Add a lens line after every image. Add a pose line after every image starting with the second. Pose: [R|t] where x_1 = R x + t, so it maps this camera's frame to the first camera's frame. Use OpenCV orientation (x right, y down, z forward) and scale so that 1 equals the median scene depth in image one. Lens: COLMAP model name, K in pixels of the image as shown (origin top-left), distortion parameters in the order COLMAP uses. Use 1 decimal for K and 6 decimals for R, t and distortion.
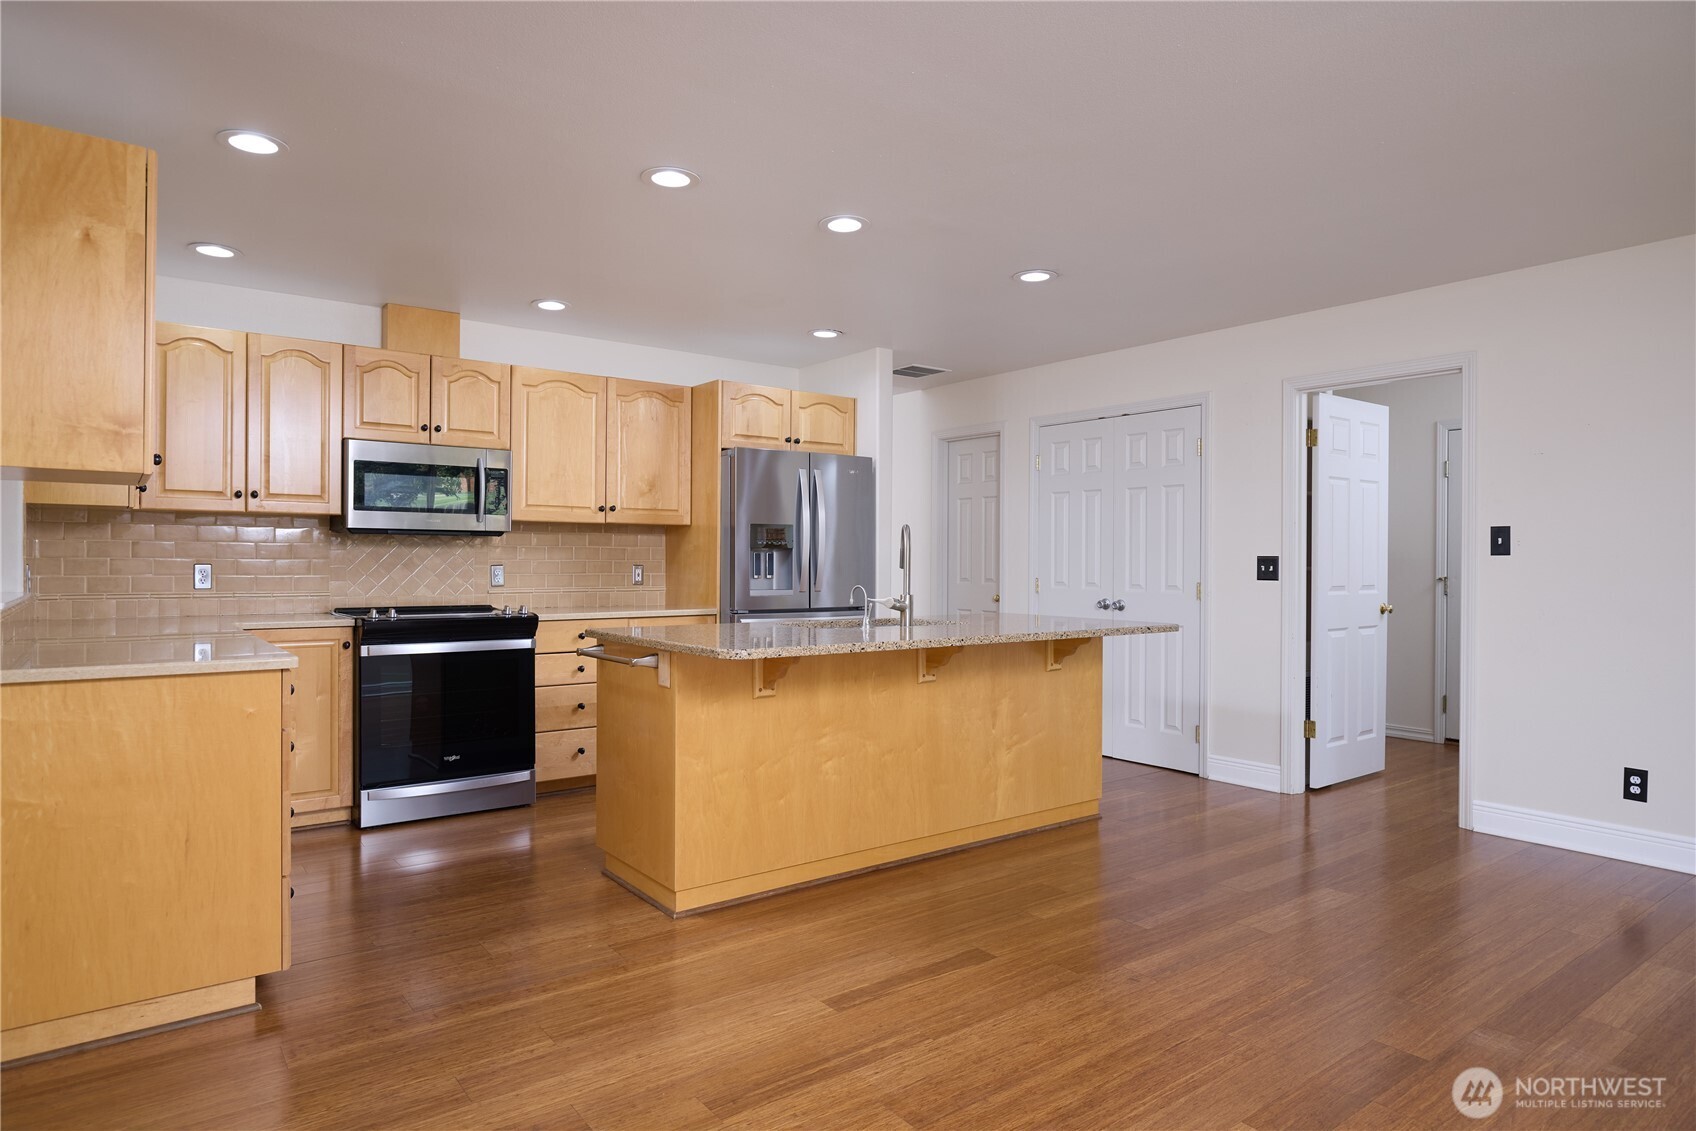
lens RADIAL K [[990.3, 0, 865.4], [0, 990.3, 565.1], [0, 0, 1]] dist [-0.013362, 0.001993]
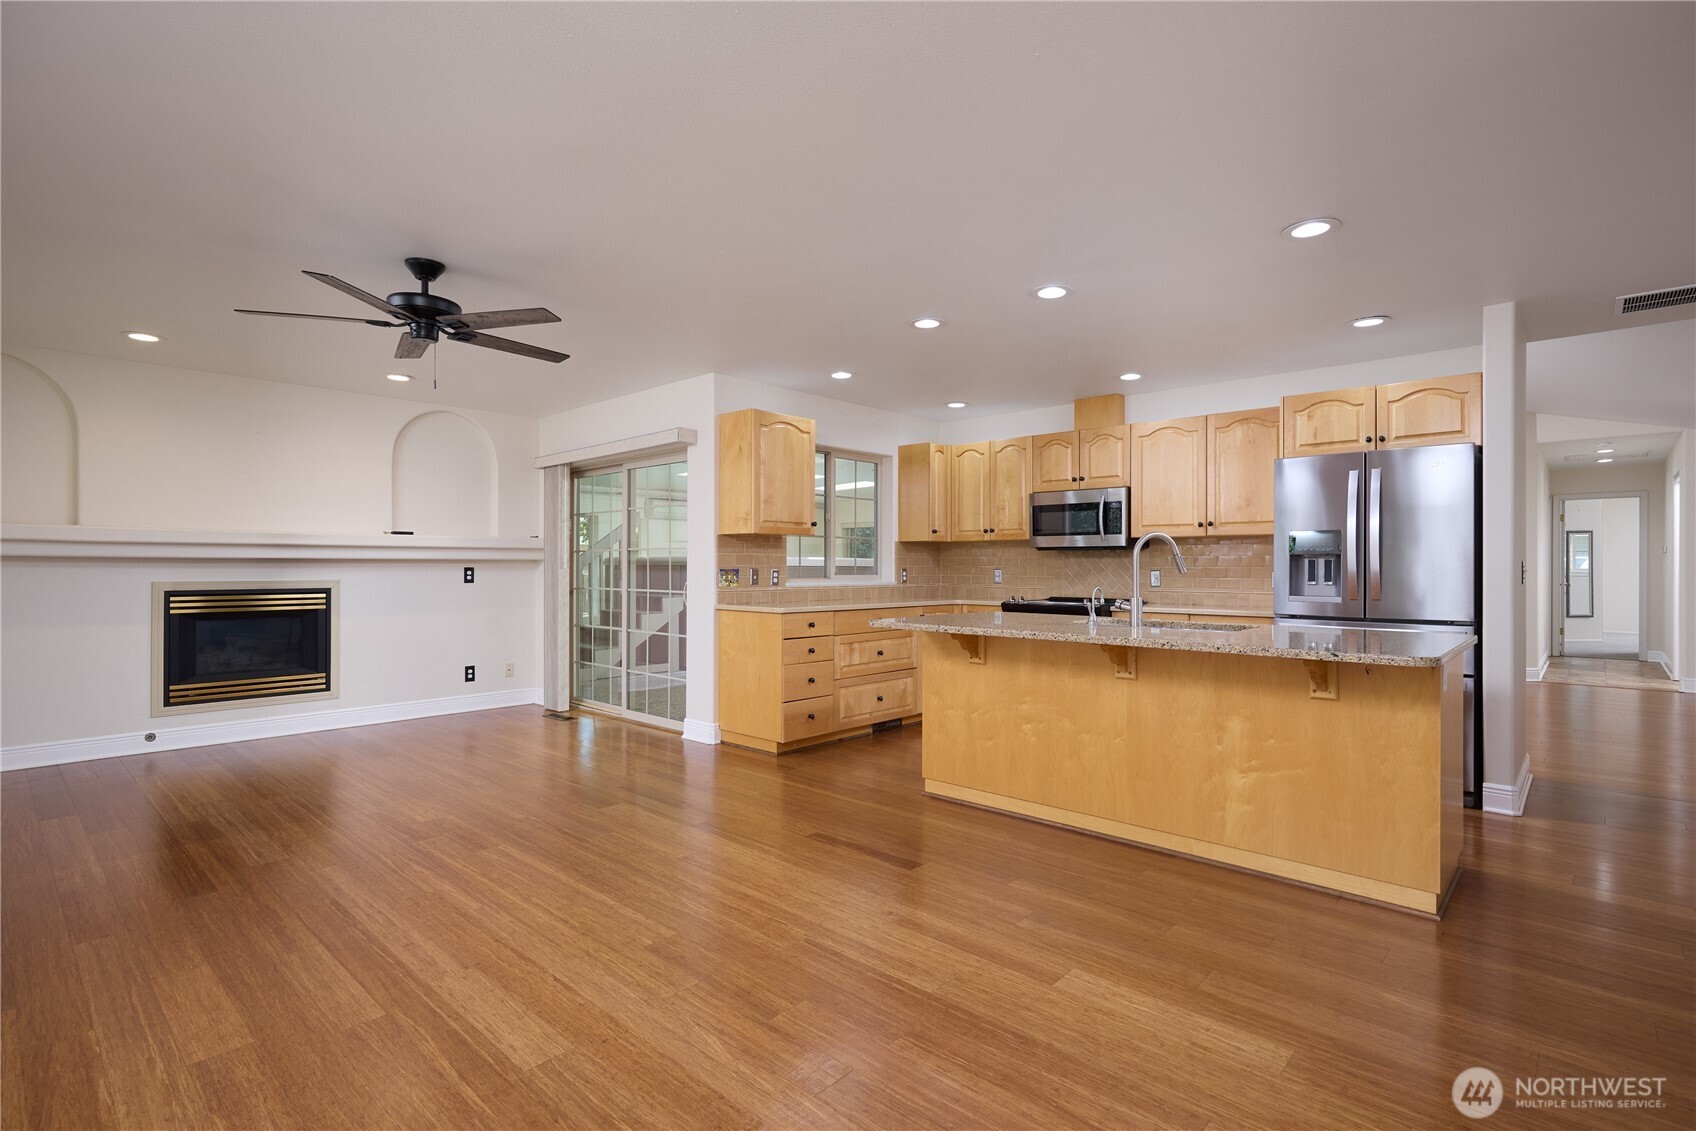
lens RADIAL K [[813.0, 0, 854.0], [0, 813.0, 565.3], [0, 0, 1]] dist [-0.000749, -0.000133]
pose [[0.165665, -0.004333, -0.986173, 0.737554], [-0.004787, 0.999975, -0.005198, 0.000565], [0.986170, 0.005582, 0.165640, 0.467942]]
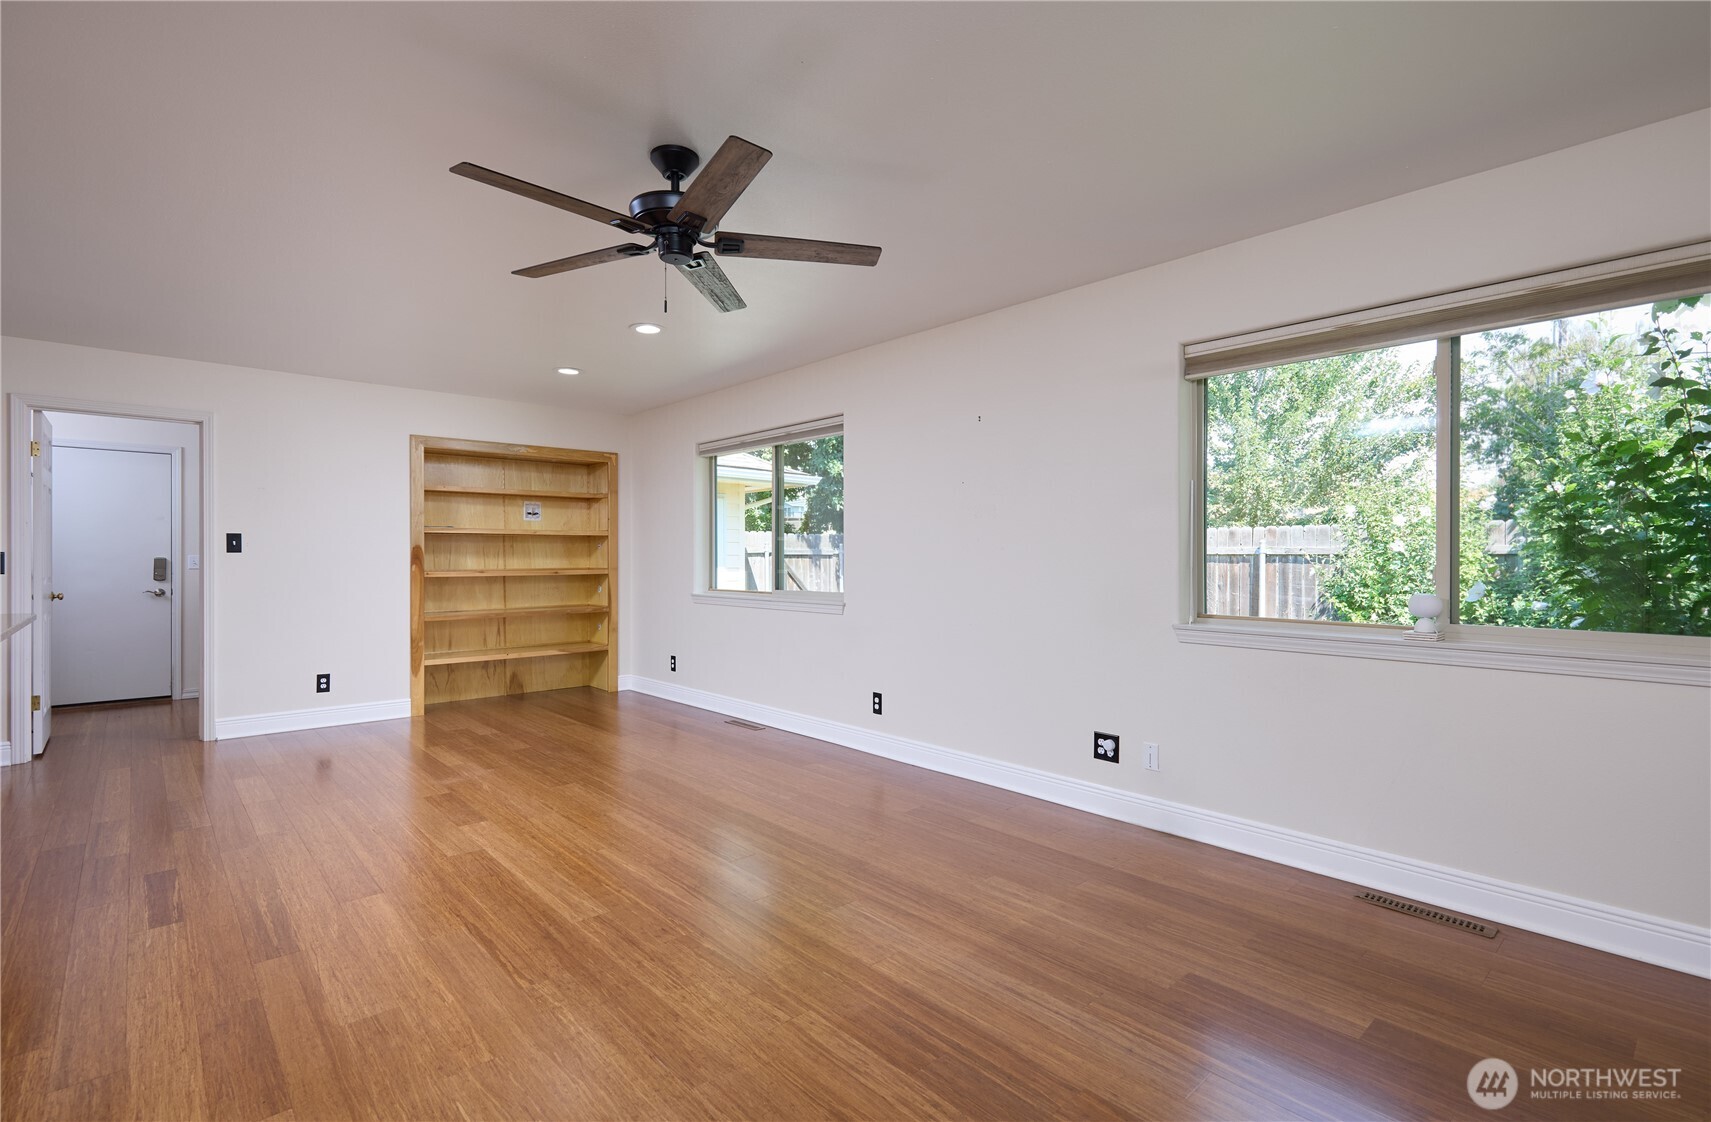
lens RADIAL K [[789.6, 0, 864.4], [0, 789.6, 562.4], [0, 0, 1]] dist [0.001433, 0.000365]
pose [[-0.082773, -0.008944, 0.996528, -0.595355], [0.002788, 0.999954, 0.009206, -0.003057], [-0.996565, 0.003540, -0.082744, 0.124302]]
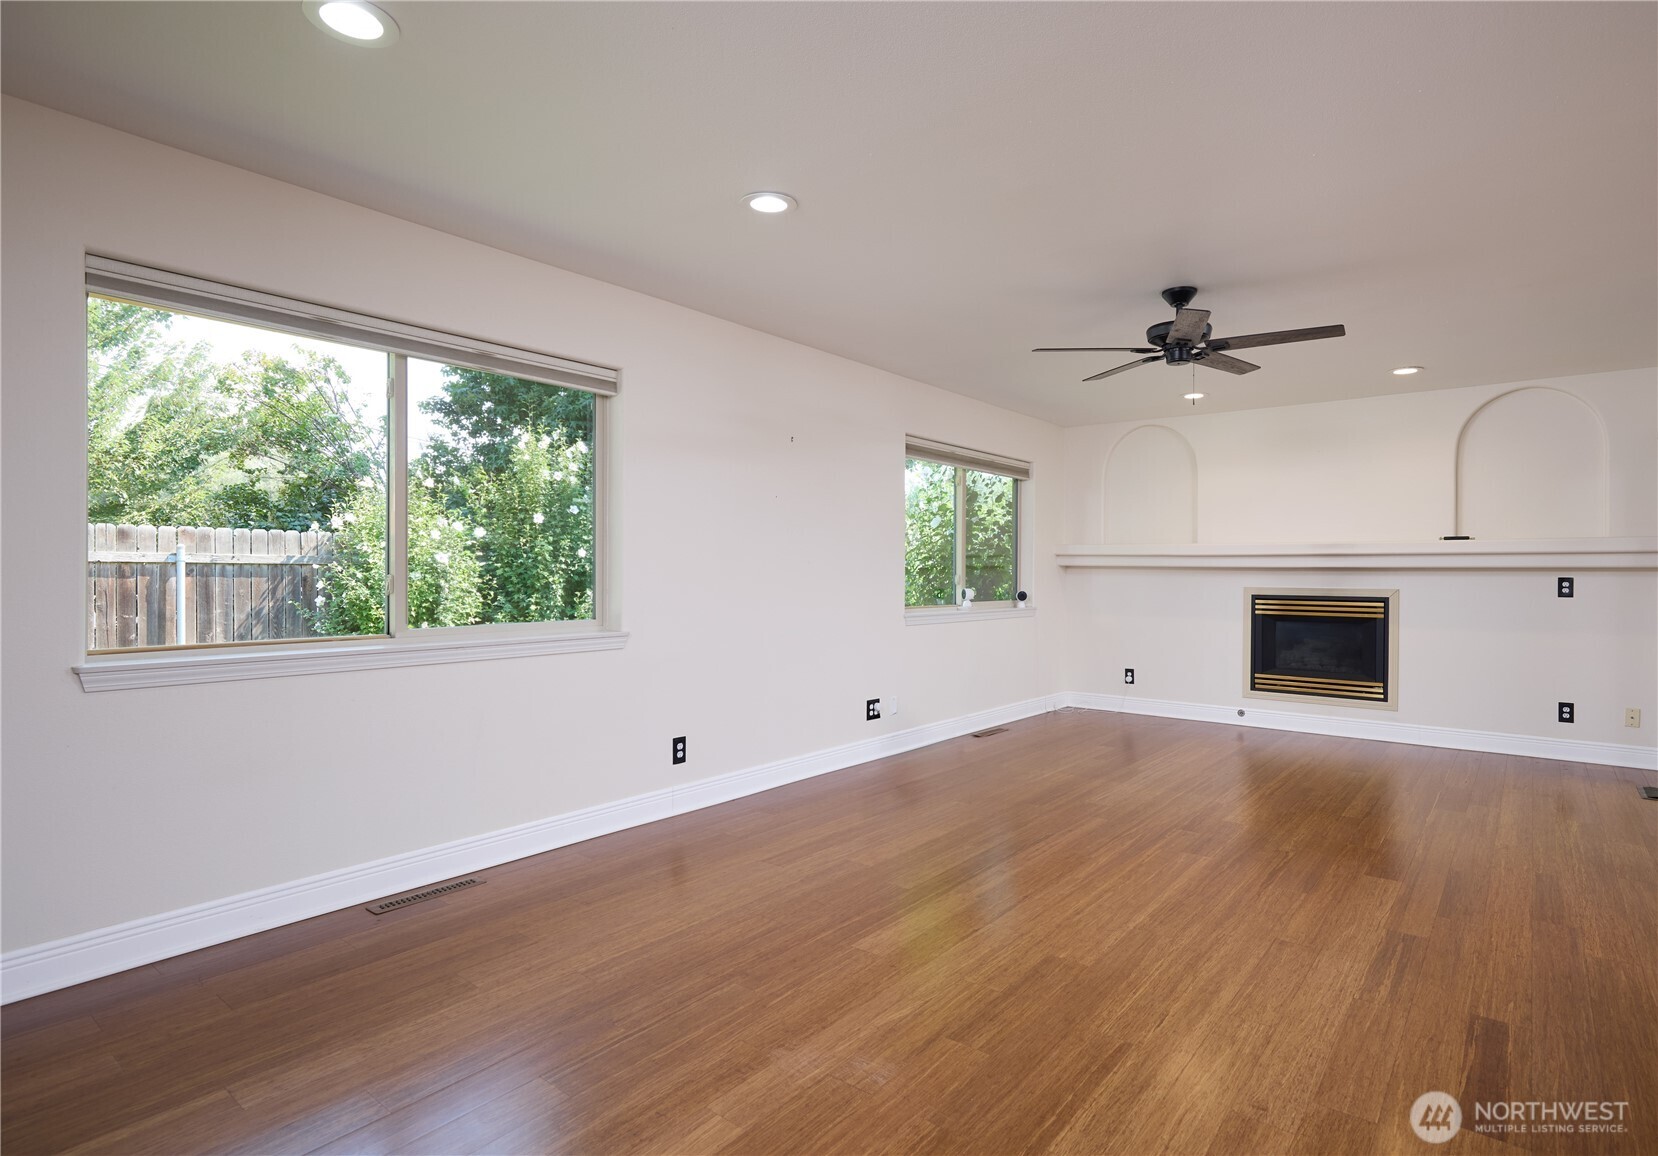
lens RADIAL K [[849.4, 0, 882.1], [0, 849.4, 573.6], [0, 0, 1]] dist [0.000735, 0.001275]
pose [[-0.967461, -0.007429, -0.252911, 0.436643], [-0.009230, 0.999940, 0.005934, -0.003707], [0.252852, 0.008076, -0.967471, 0.932584]]
